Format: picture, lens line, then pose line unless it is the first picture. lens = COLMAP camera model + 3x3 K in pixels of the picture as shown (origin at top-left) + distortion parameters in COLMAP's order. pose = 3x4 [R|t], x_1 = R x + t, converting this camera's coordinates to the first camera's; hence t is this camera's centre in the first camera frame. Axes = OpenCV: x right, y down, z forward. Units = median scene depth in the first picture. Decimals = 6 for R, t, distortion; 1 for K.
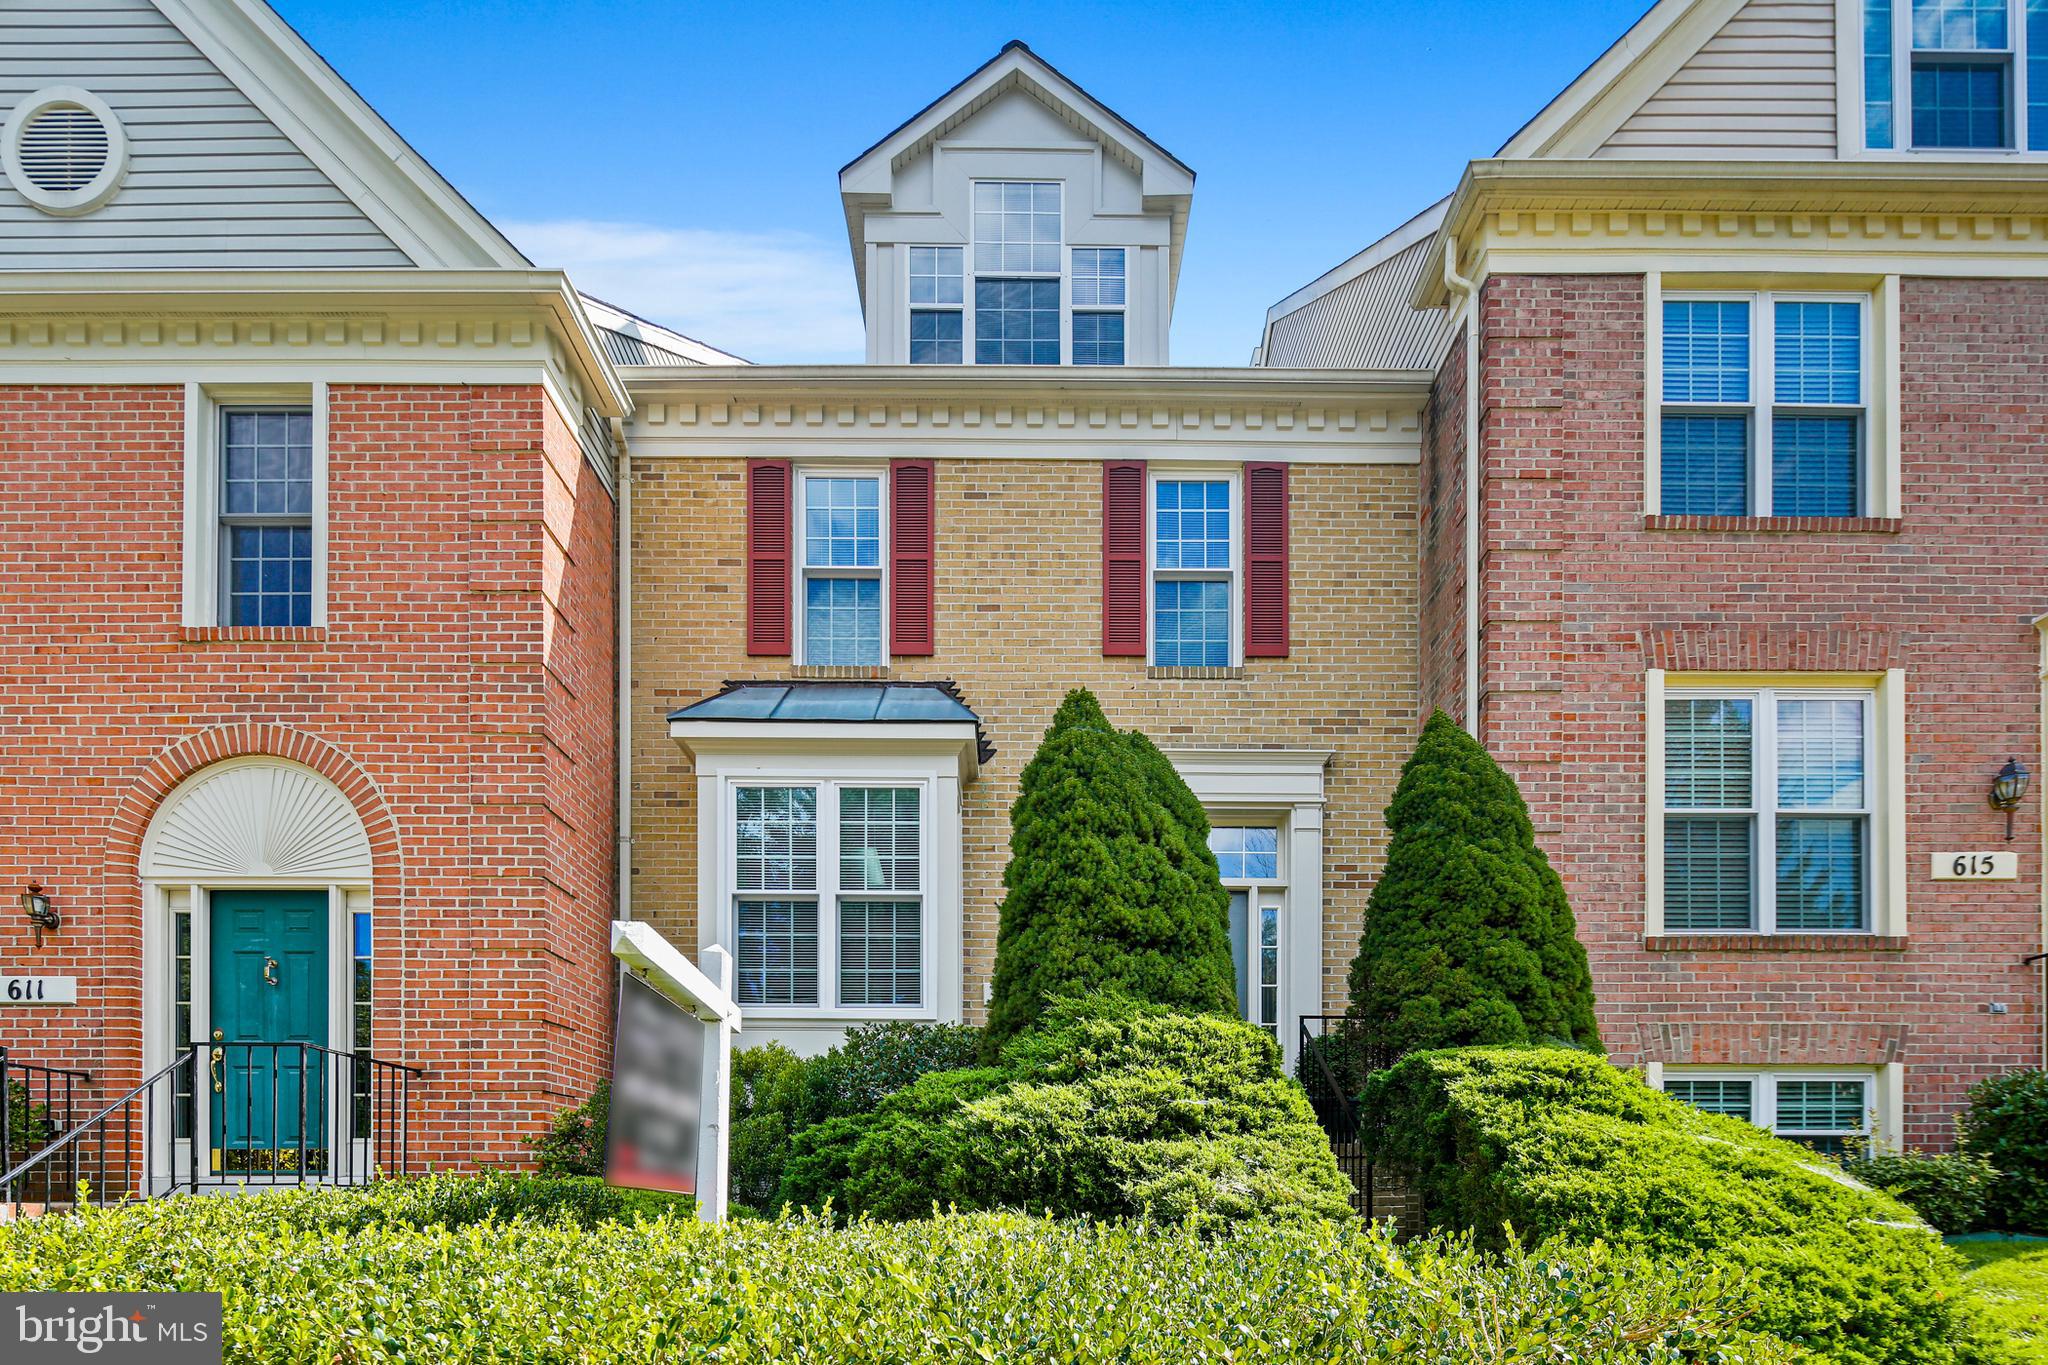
lens RADIAL K [[994.6, 0, 1058.6], [0, 994.6, 753.4], [0, 0, 1]] dist [-0.003937, -0.003254]
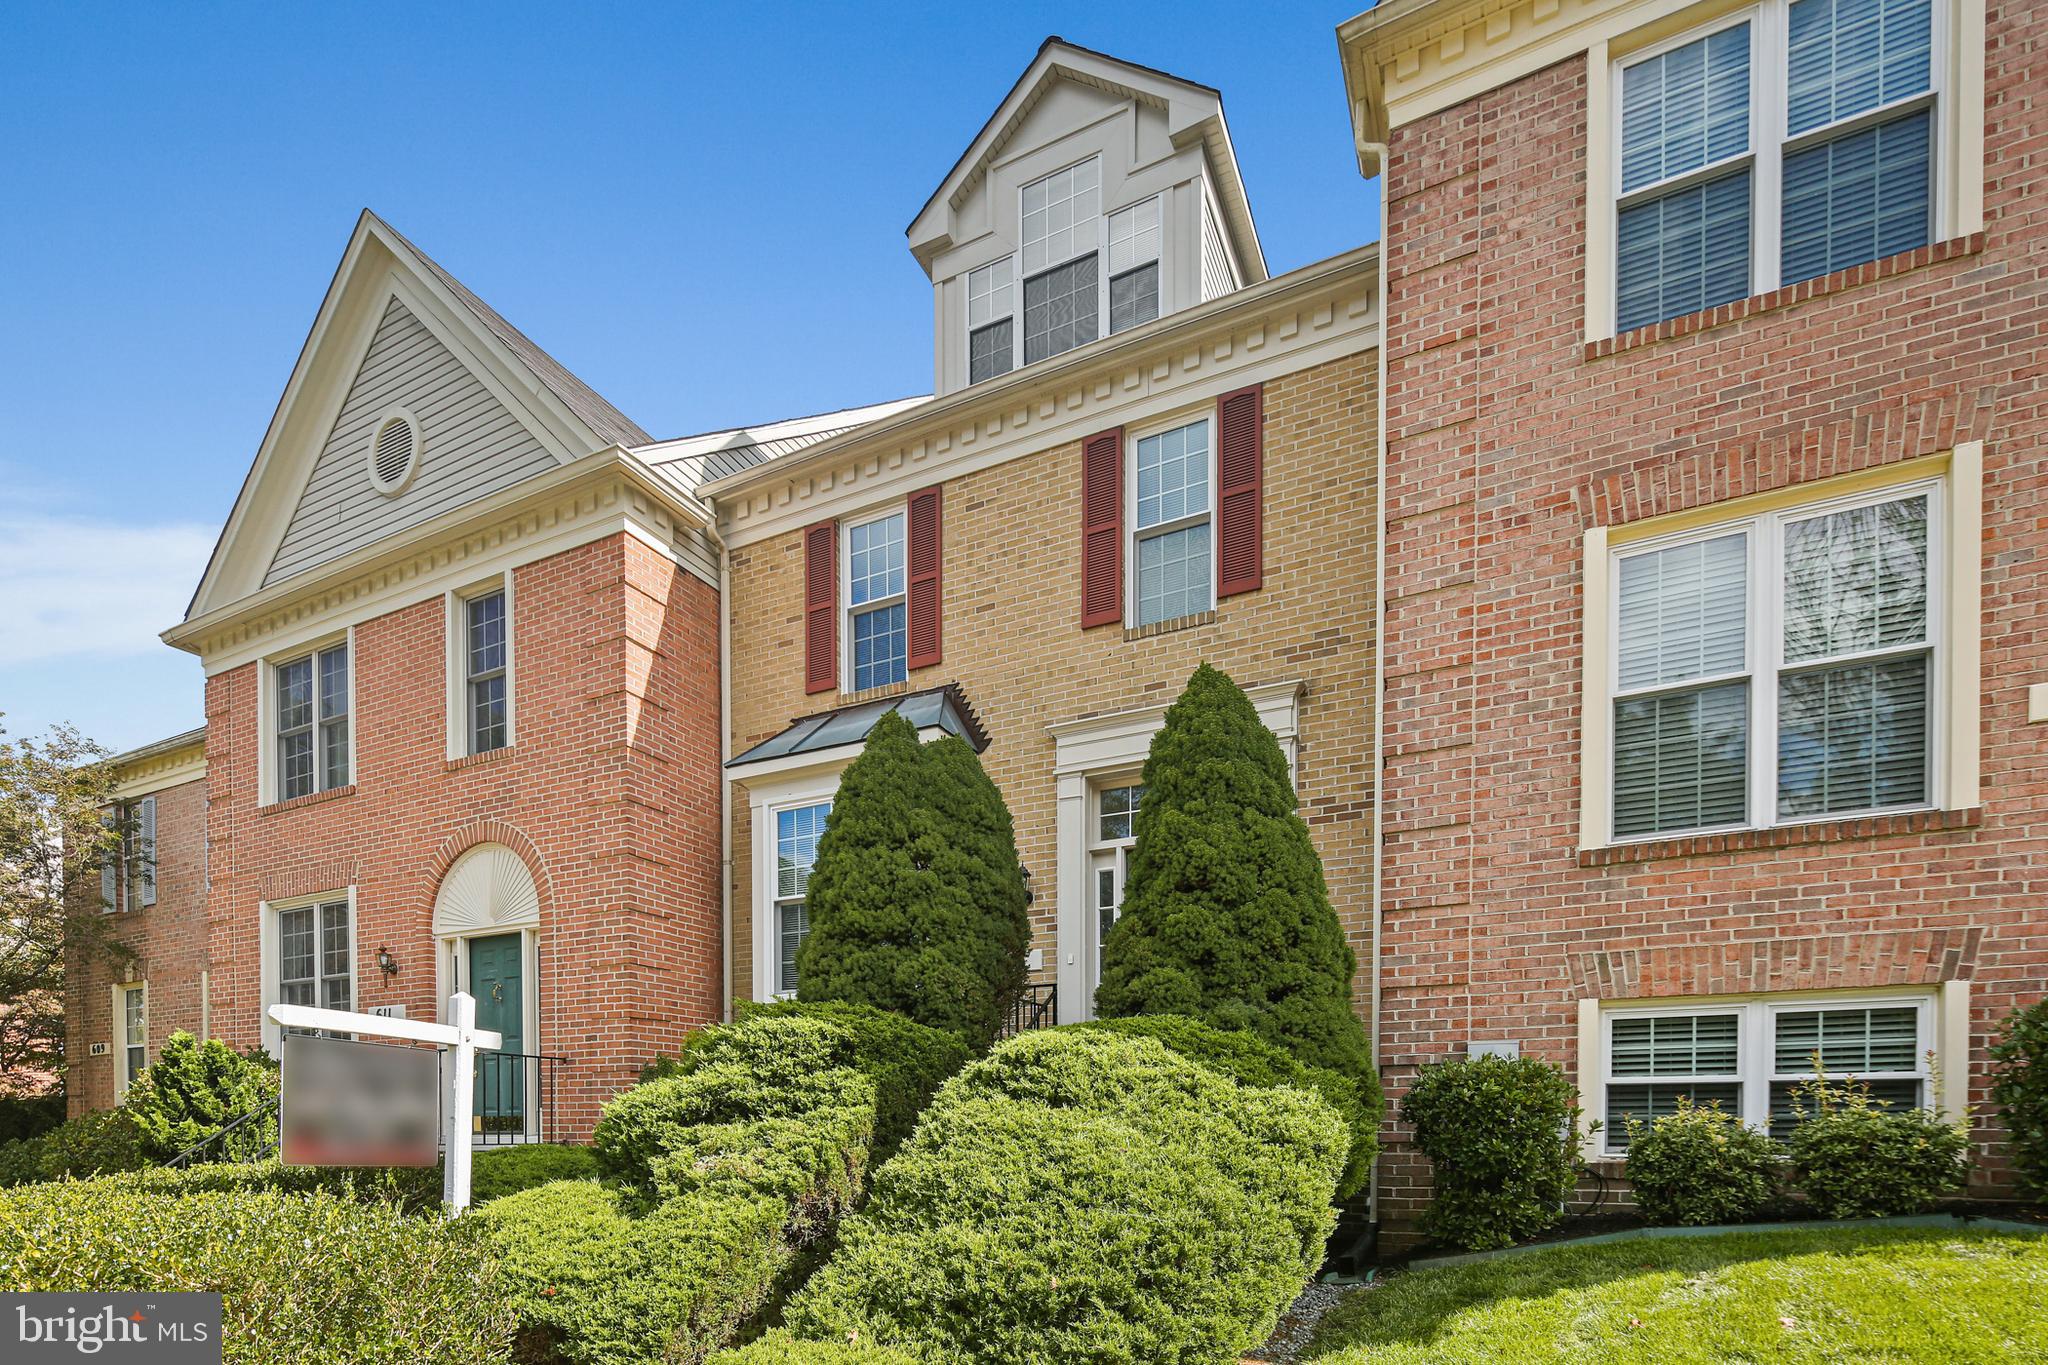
lens RADIAL K [[994.6, 0, 1014.2], [0, 994.6, 658.7], [0, 0, 1]] dist [-0.003937, -0.003254]
pose [[0.883364, -0.202061, -0.422895, 0.498458], [0.194165, 0.978996, -0.062186, -0.018922], [0.426578, -0.027178, 0.904042, 0.011729]]
